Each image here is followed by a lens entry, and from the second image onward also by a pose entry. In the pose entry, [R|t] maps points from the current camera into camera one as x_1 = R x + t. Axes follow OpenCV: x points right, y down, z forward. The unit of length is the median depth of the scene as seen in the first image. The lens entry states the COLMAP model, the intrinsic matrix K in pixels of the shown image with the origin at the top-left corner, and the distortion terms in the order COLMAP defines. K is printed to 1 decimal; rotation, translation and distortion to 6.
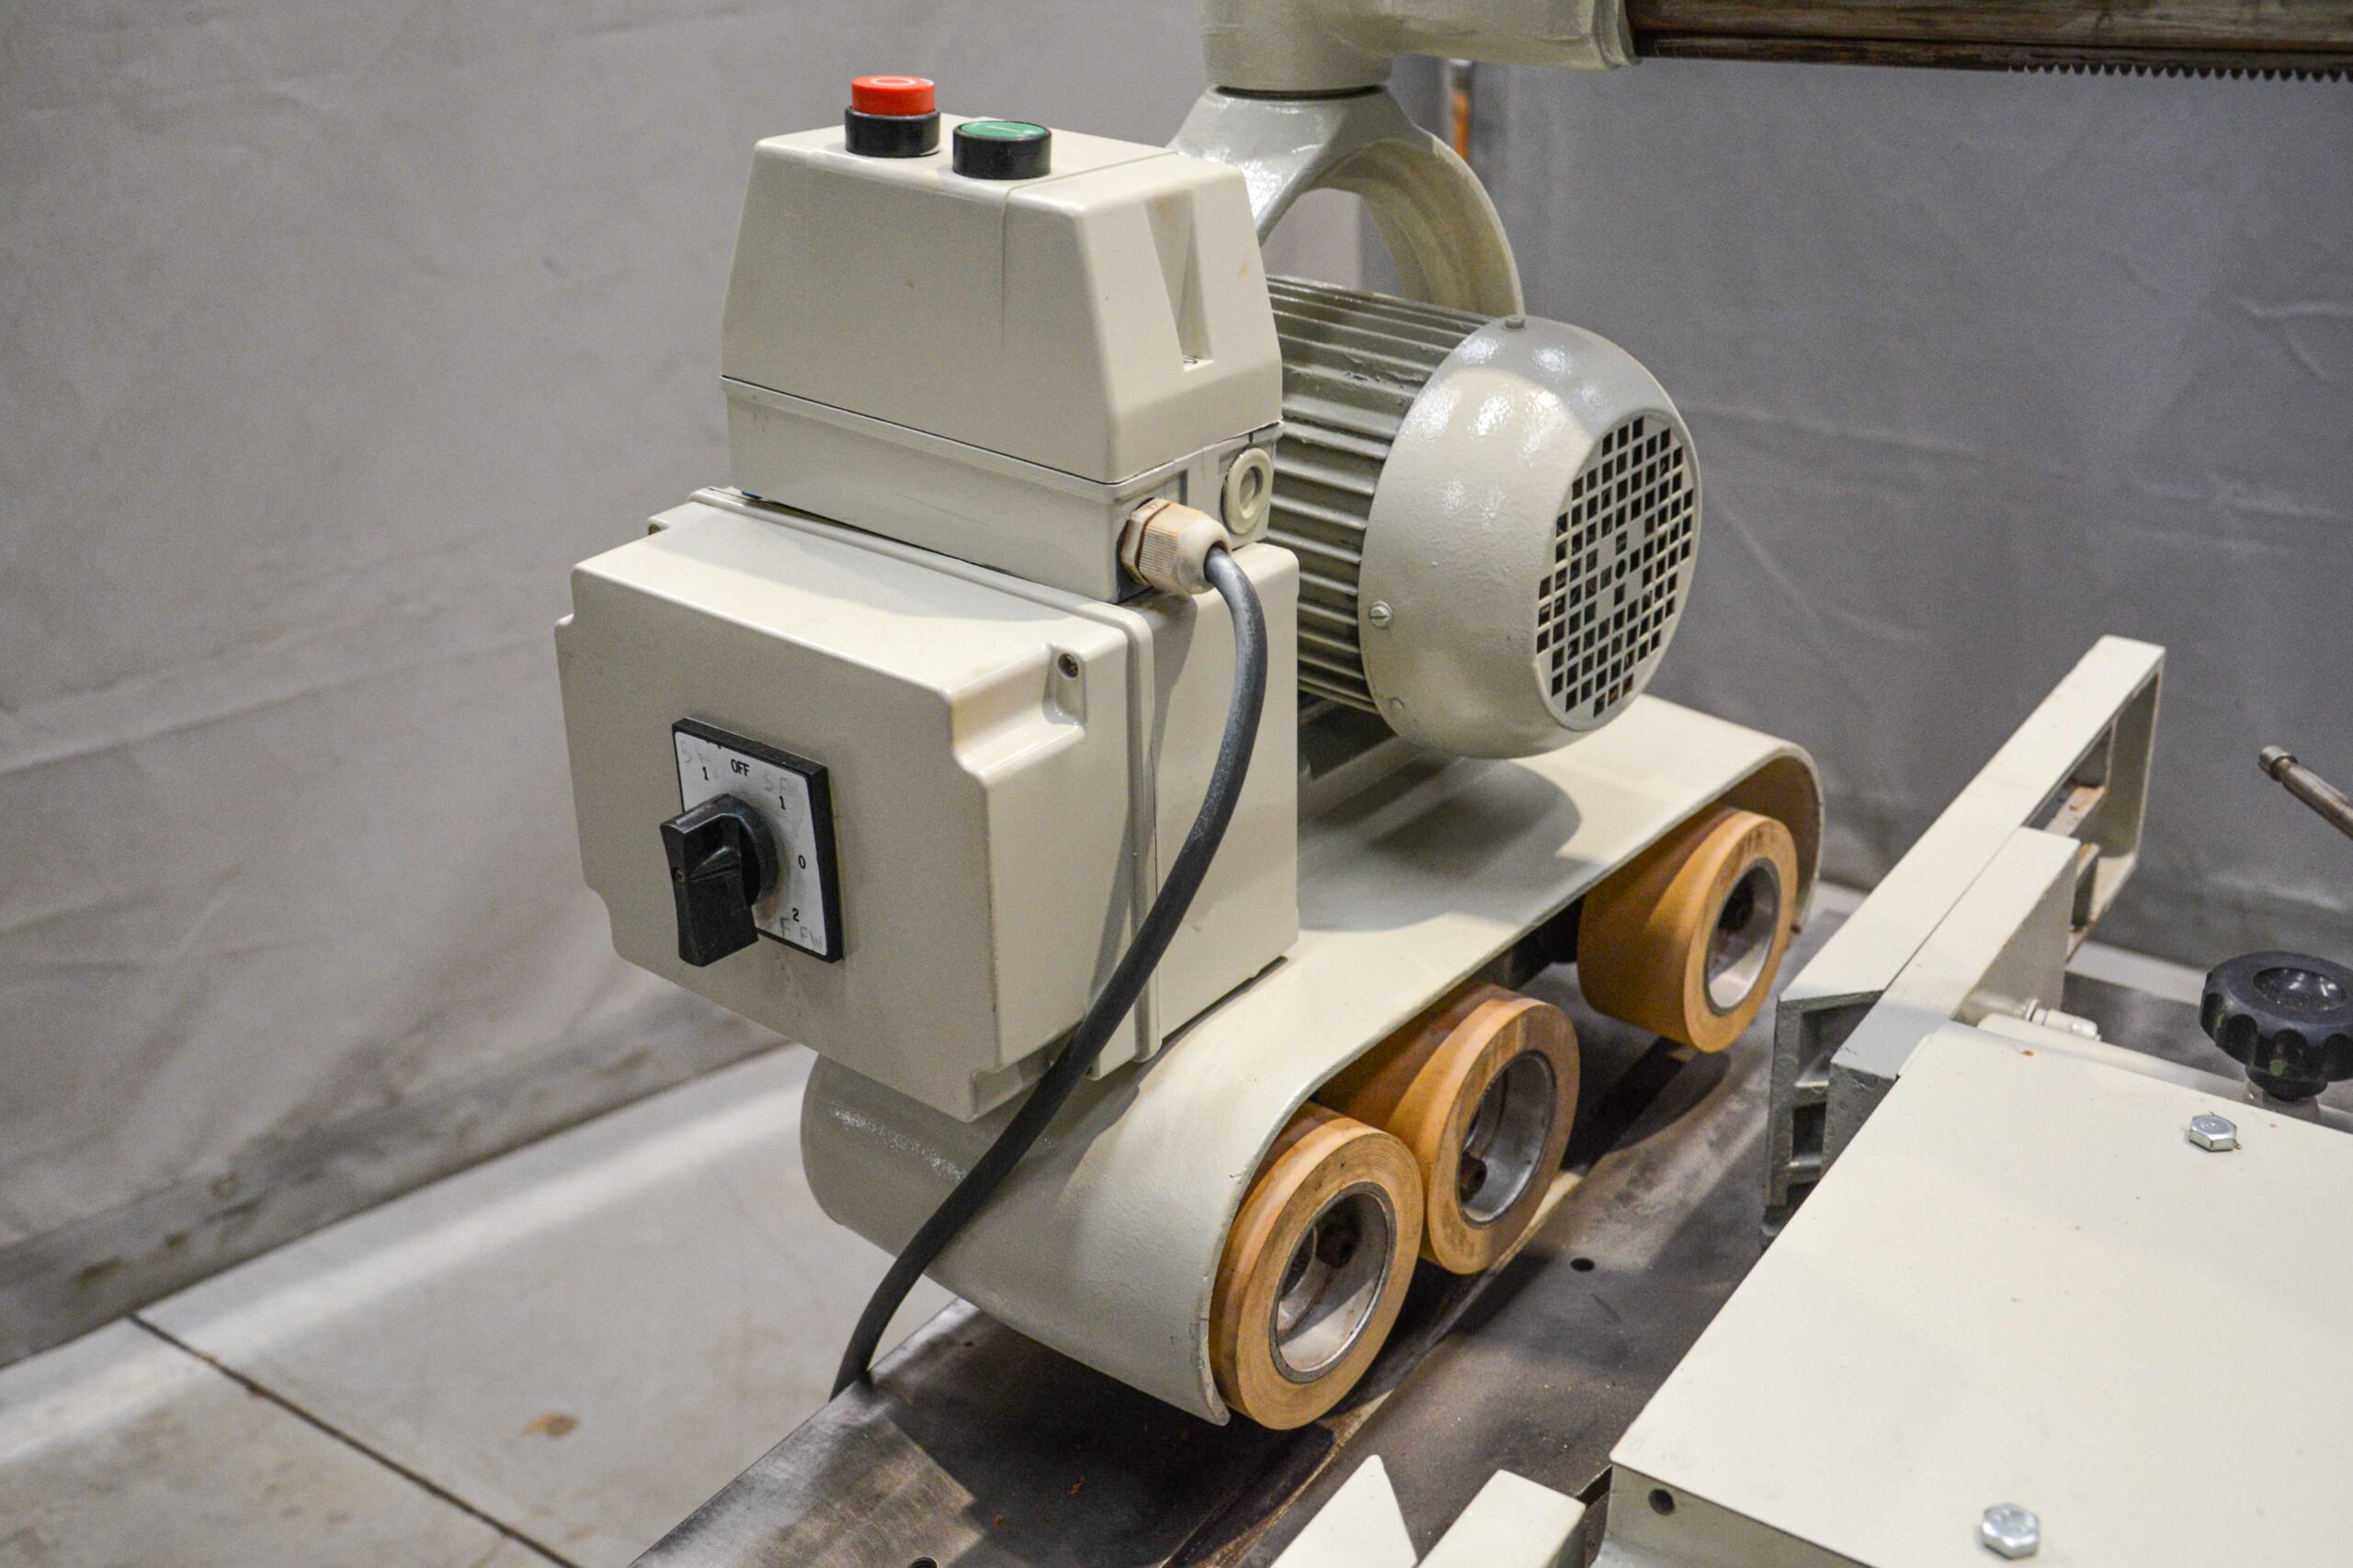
lens RADIAL K [[2488.5, 0, 1180.7], [0, 2488.5, 643.6], [0, 0, 1]] dist [0.016720, 0.009569]
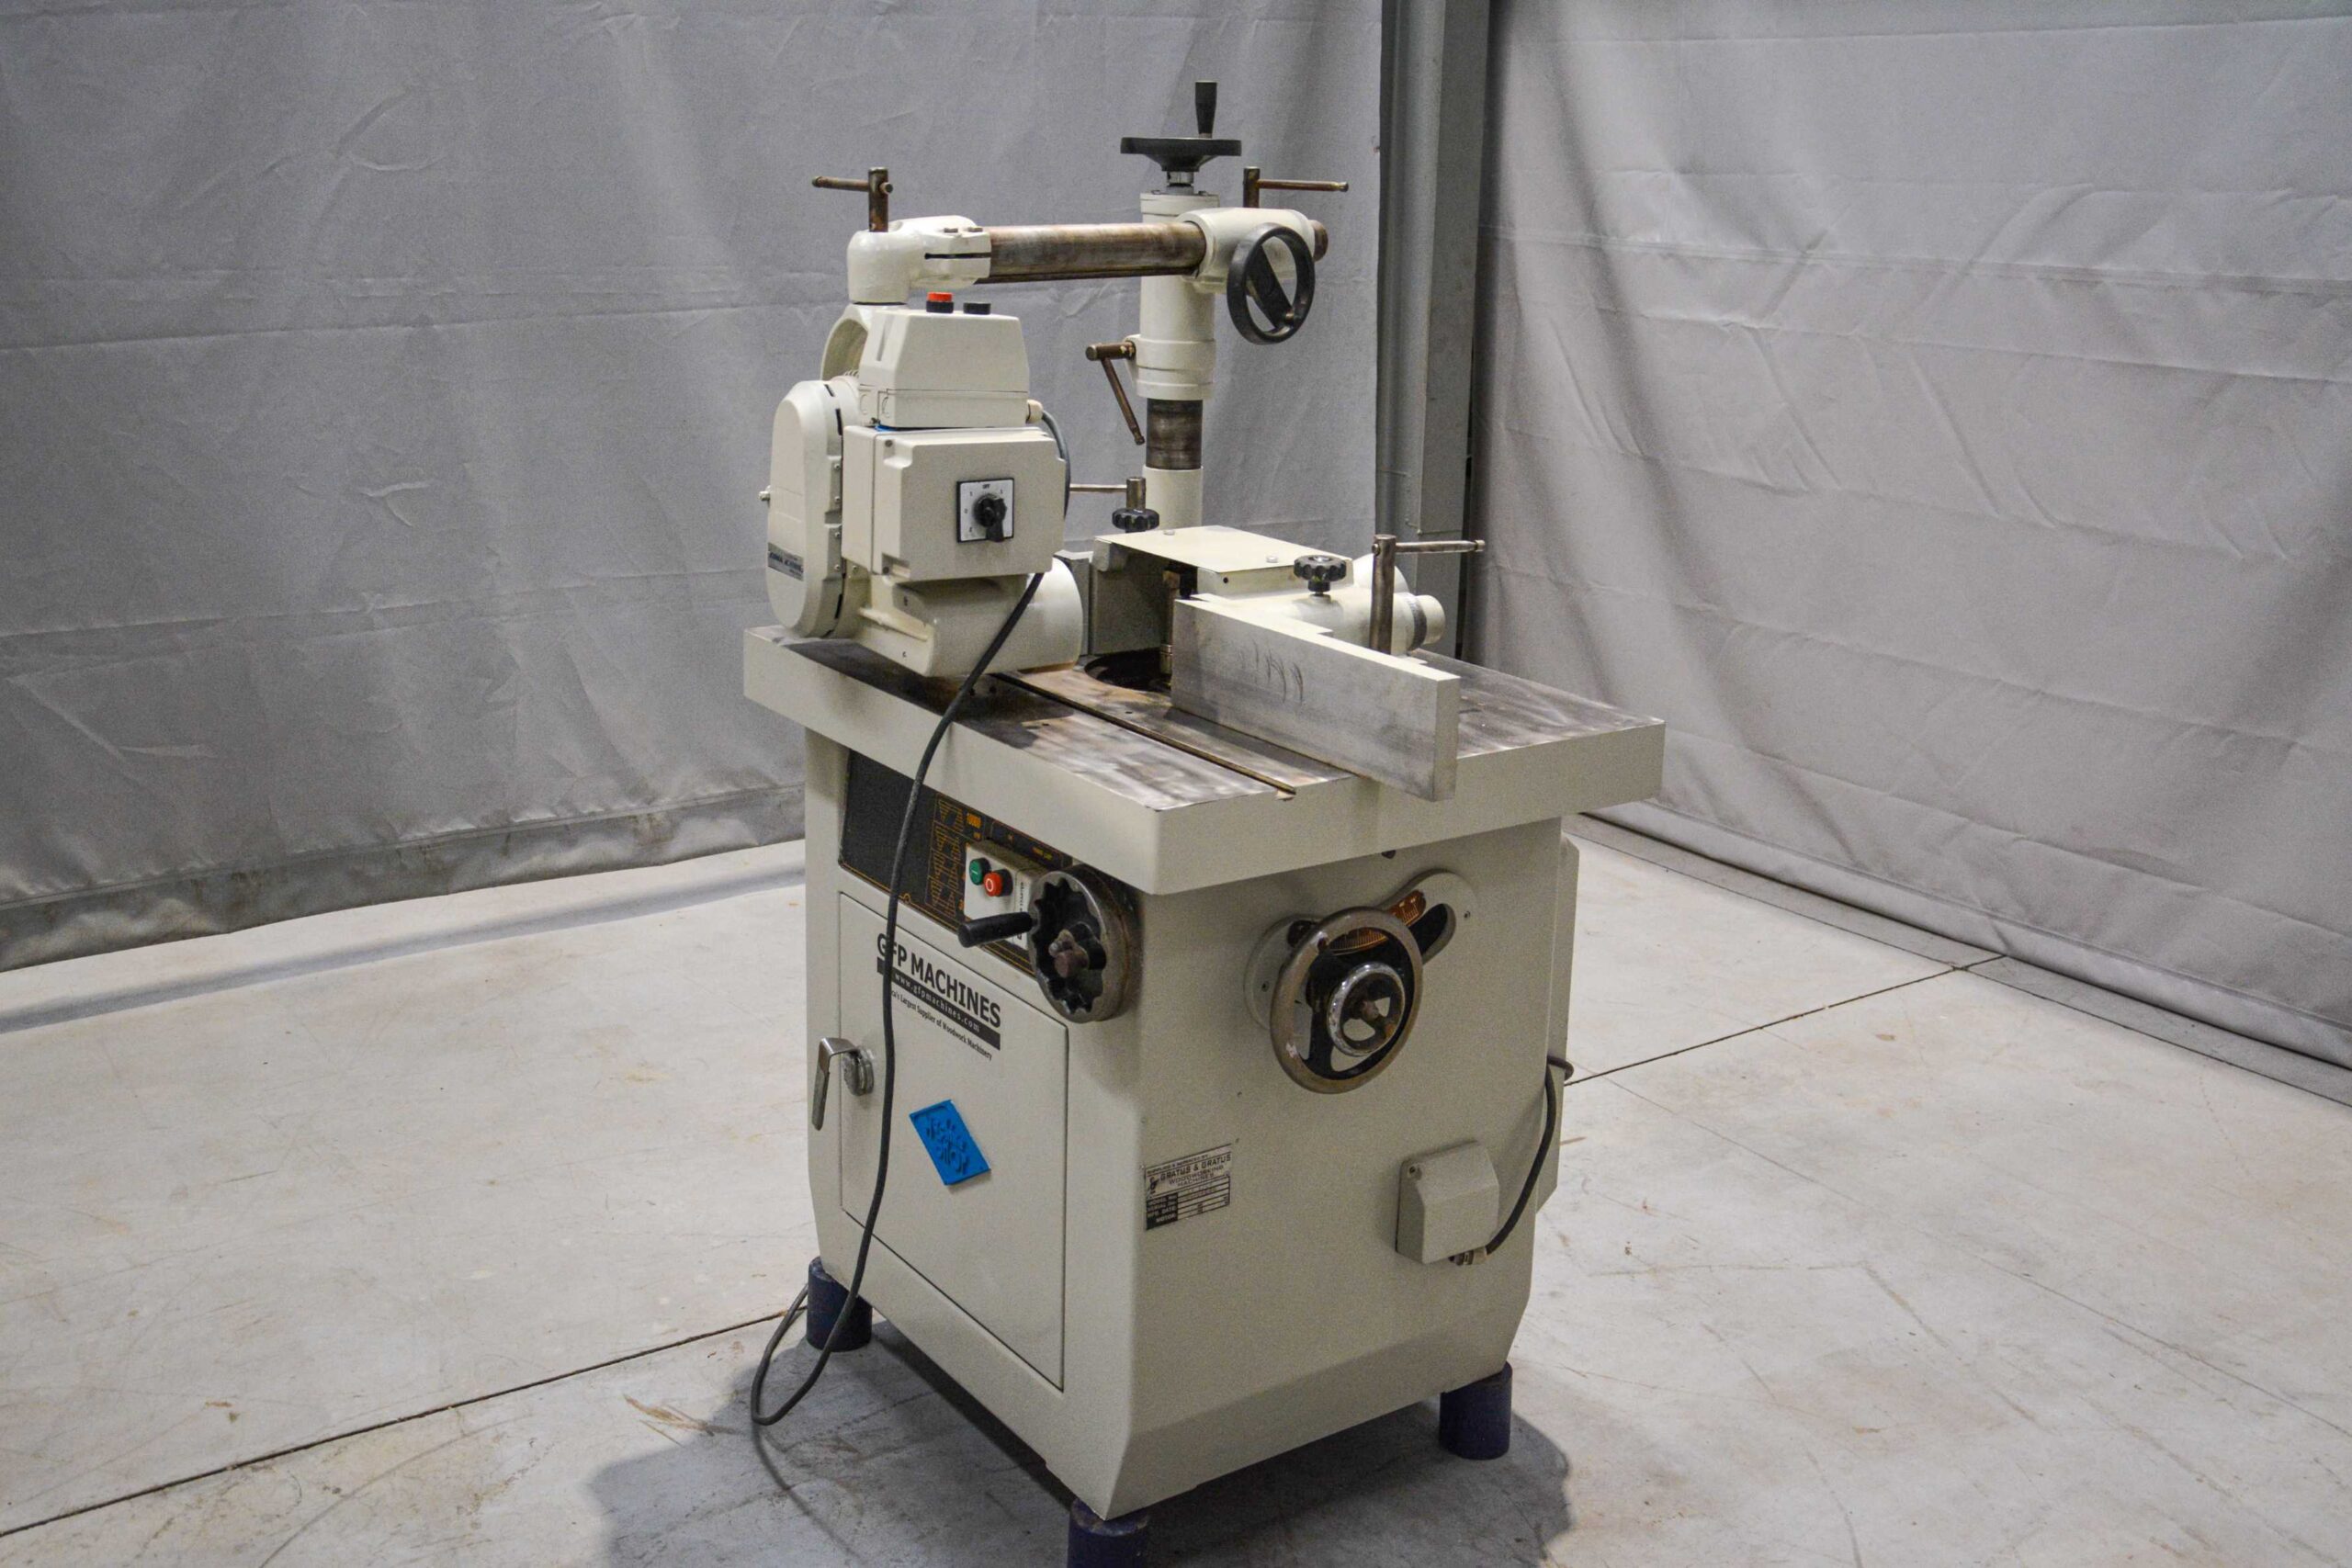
lens RADIAL K [[2341.5, 0, 1176.0], [0, 2341.5, 784.0], [0, 0, 1]] dist [-0.026169, 0.022057]
pose [[0.369460, -0.231050, 0.900064, -3.020956], [0.305276, 0.945014, 0.117279, 0.137977], [-0.877671, 0.231438, 0.419679, -0.493315]]
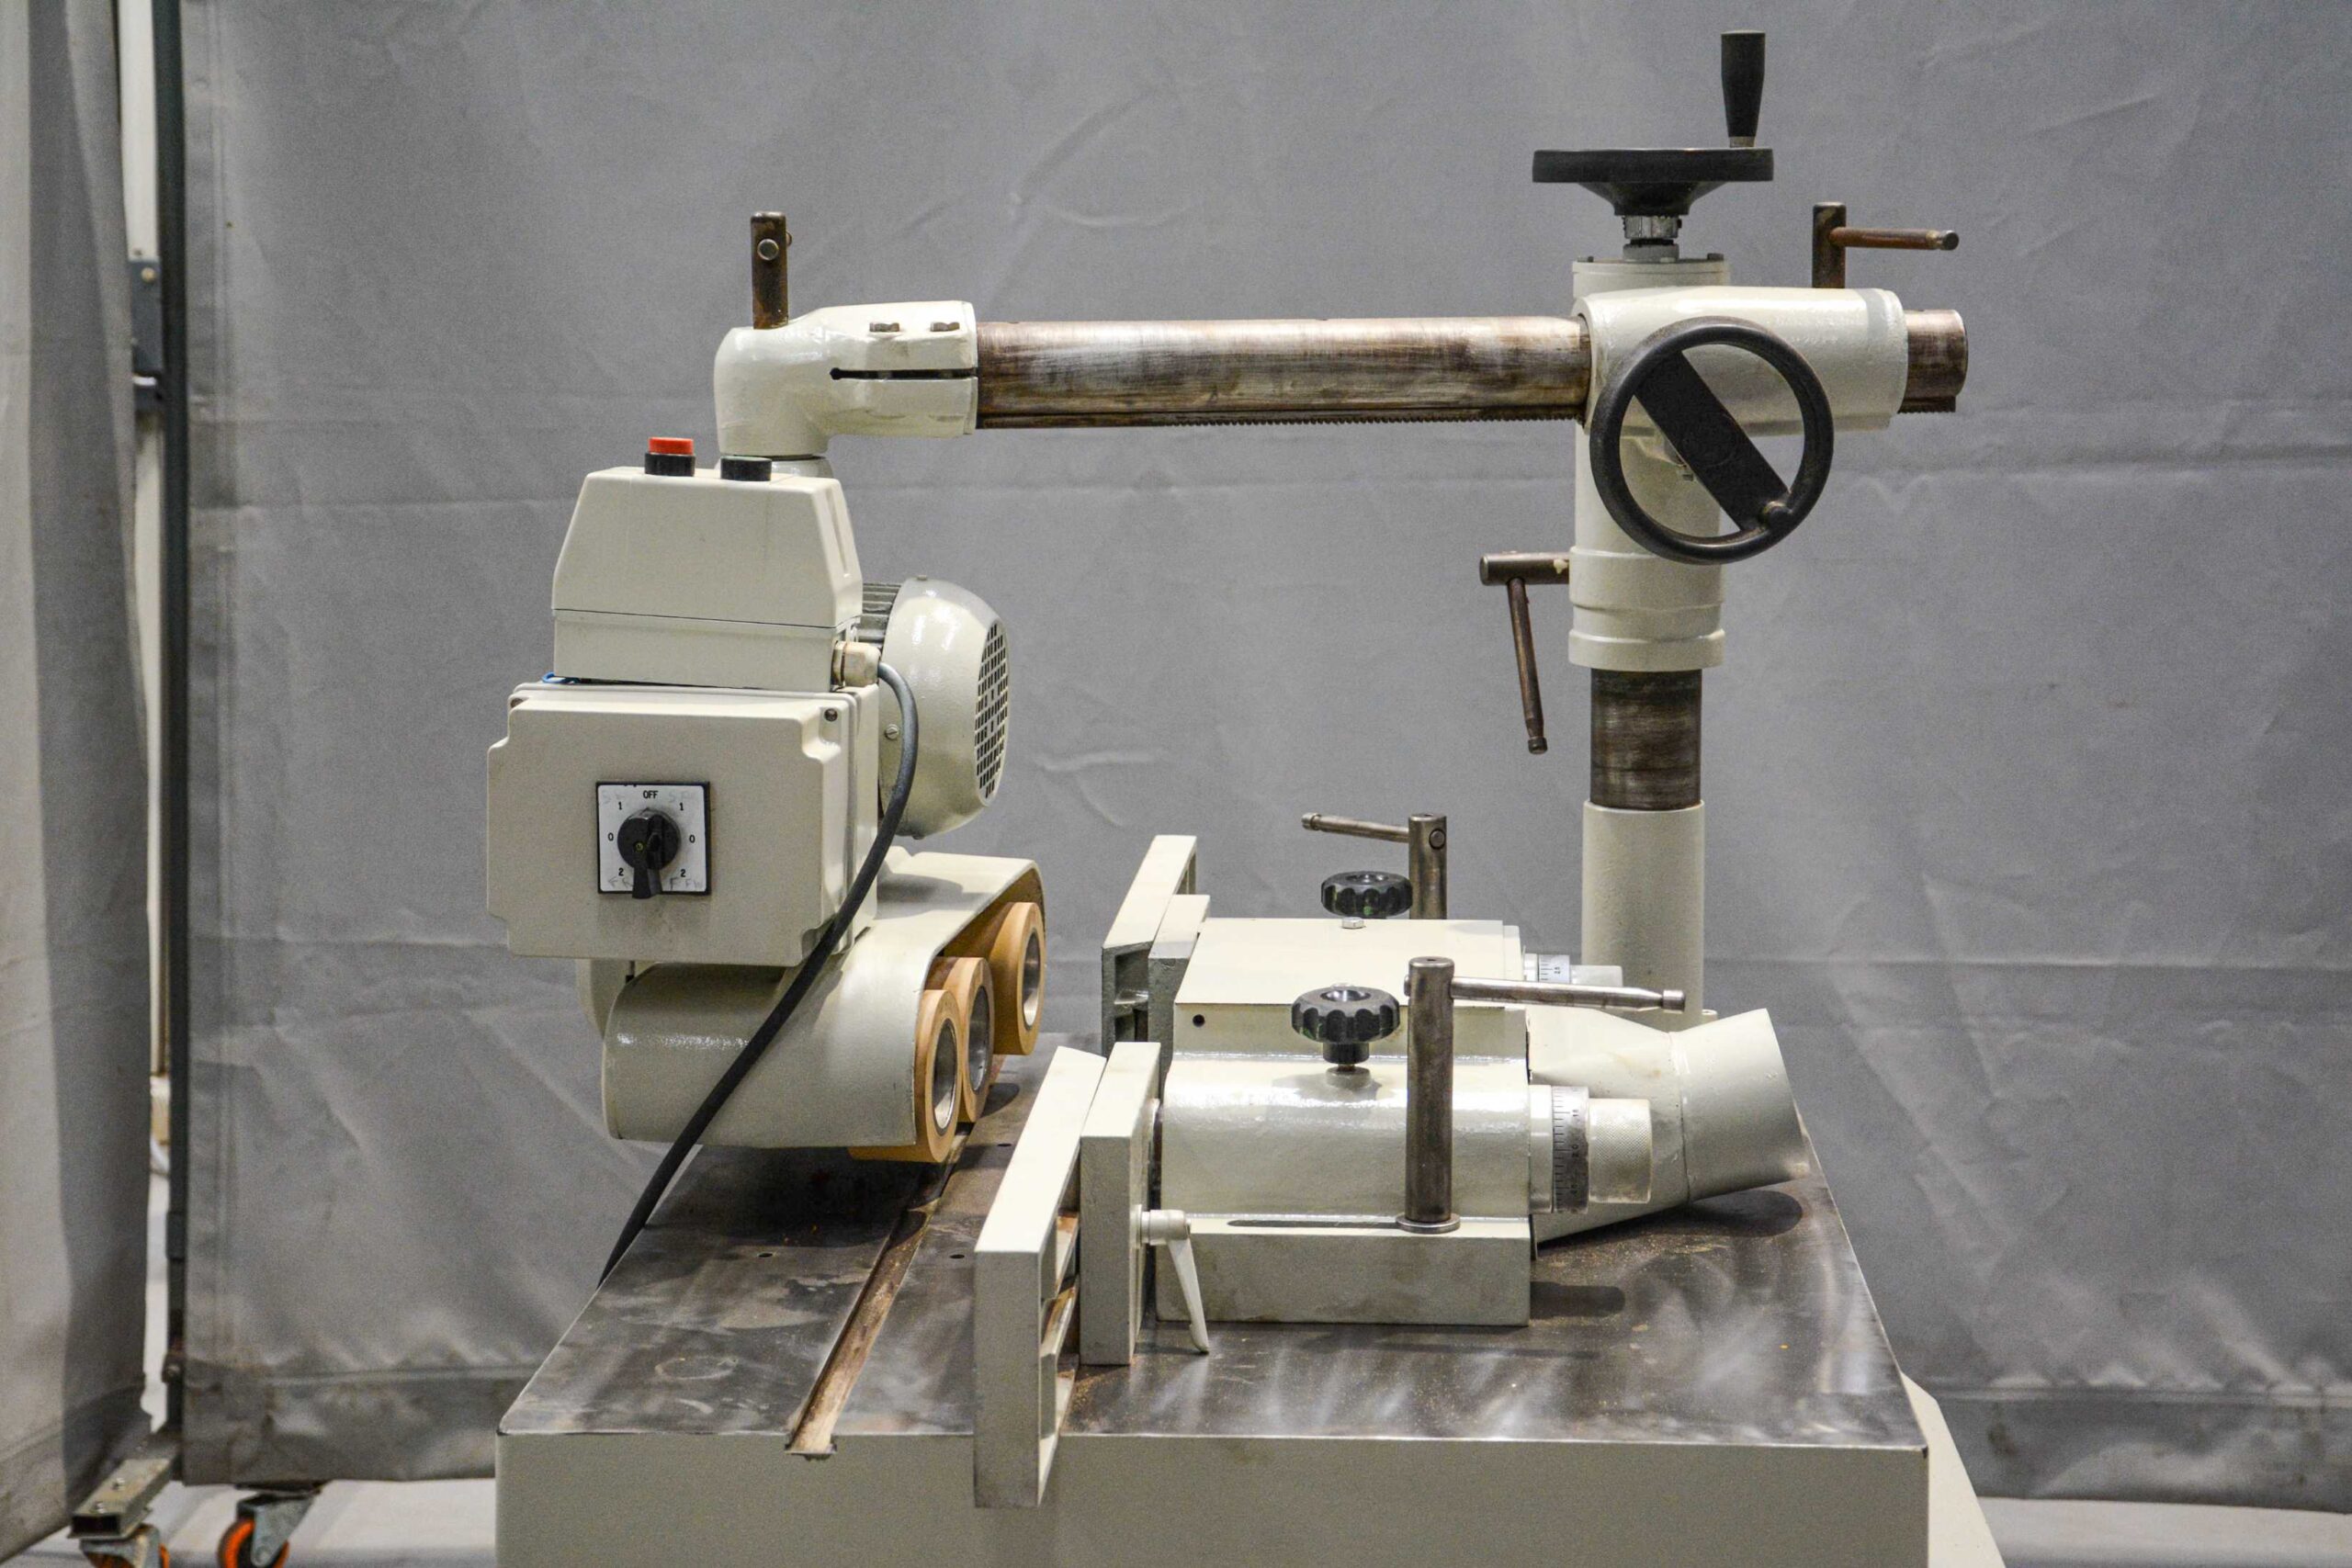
lens RADIAL K [[4368.3, 0, 1176.0], [0, 4368.3, 784.0], [0, 0, 1]] dist [0.231535, 0.042936]
pose [[0.867559, -0.063066, 0.493320, -1.415221], [0.168011, 0.970777, -0.171362, 0.653006], [-0.468096, 0.231550, 0.852801, -1.929752]]
